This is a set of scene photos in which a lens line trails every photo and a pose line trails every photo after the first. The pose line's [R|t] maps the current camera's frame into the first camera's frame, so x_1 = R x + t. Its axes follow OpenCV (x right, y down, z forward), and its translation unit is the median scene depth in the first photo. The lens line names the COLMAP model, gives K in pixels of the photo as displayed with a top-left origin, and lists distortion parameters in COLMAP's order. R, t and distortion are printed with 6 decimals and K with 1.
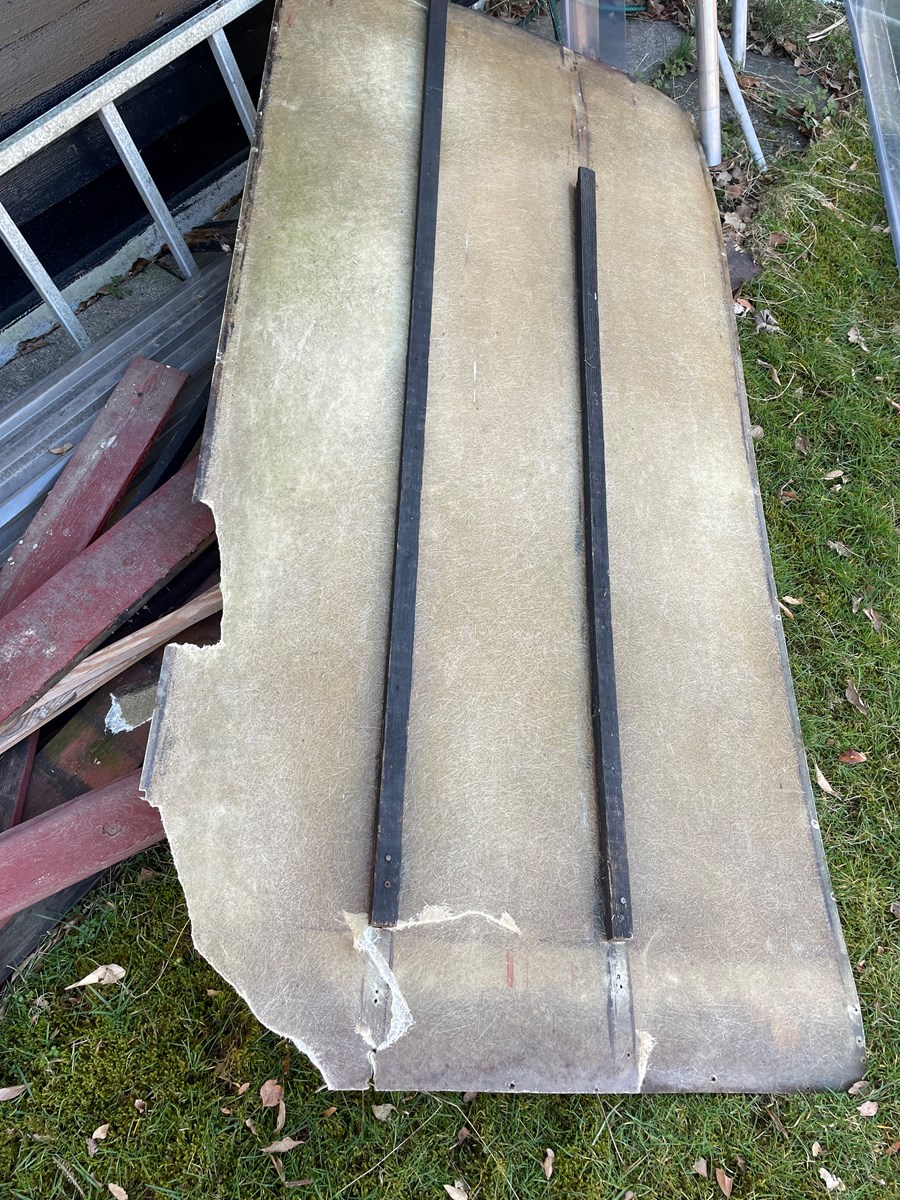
lens RADIAL K [[866.3, 0, 450.0], [0, 866.3, 600.0], [0, 0, 1]] dist [0.036679, -0.004173]
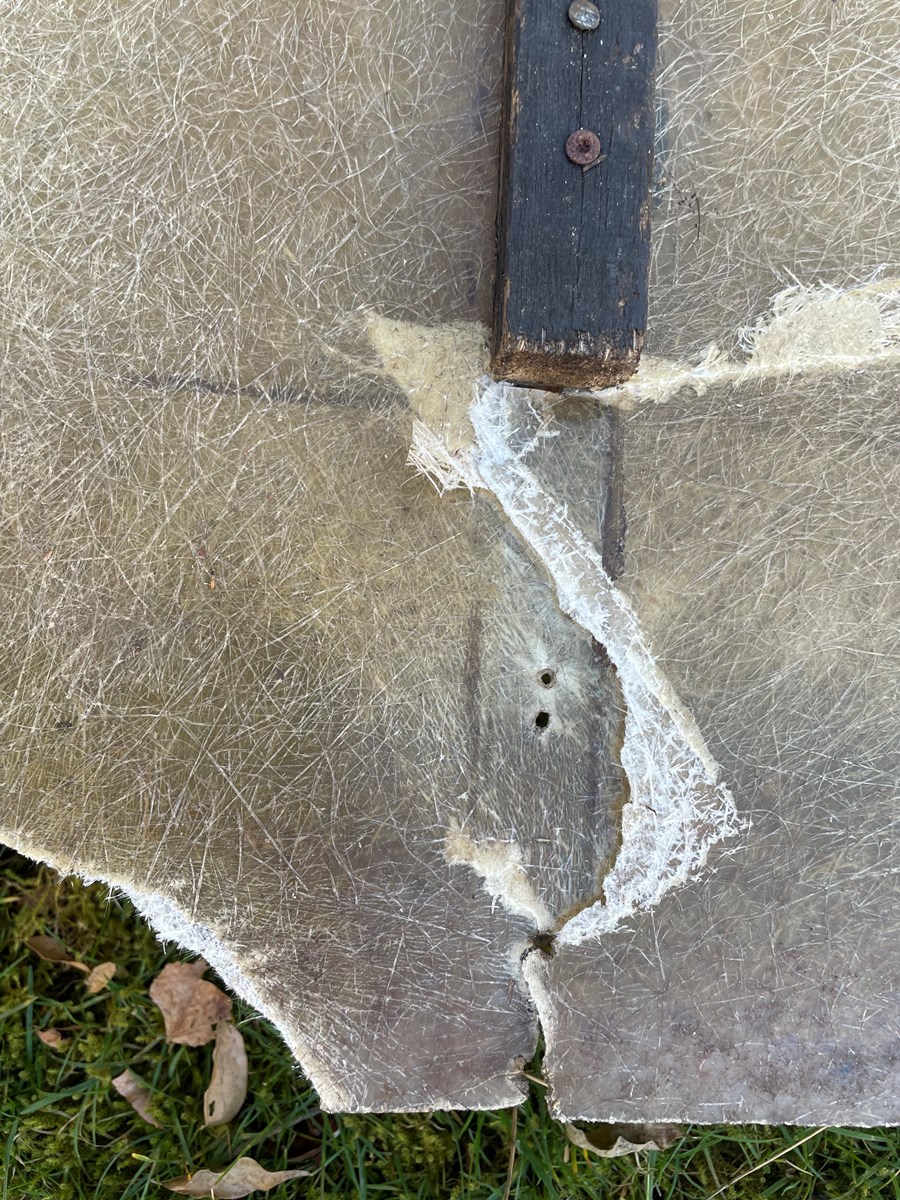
lens RADIAL K [[866.3, 0, 450.0], [0, 866.3, 600.0], [0, 0, 1]] dist [0.036679, -0.004173]
pose [[0.973800, -0.006772, -0.227306, -0.059340], [0.079414, 0.946754, 0.312012, 0.363874], [0.213090, -0.321888, 0.922486, 0.808859]]
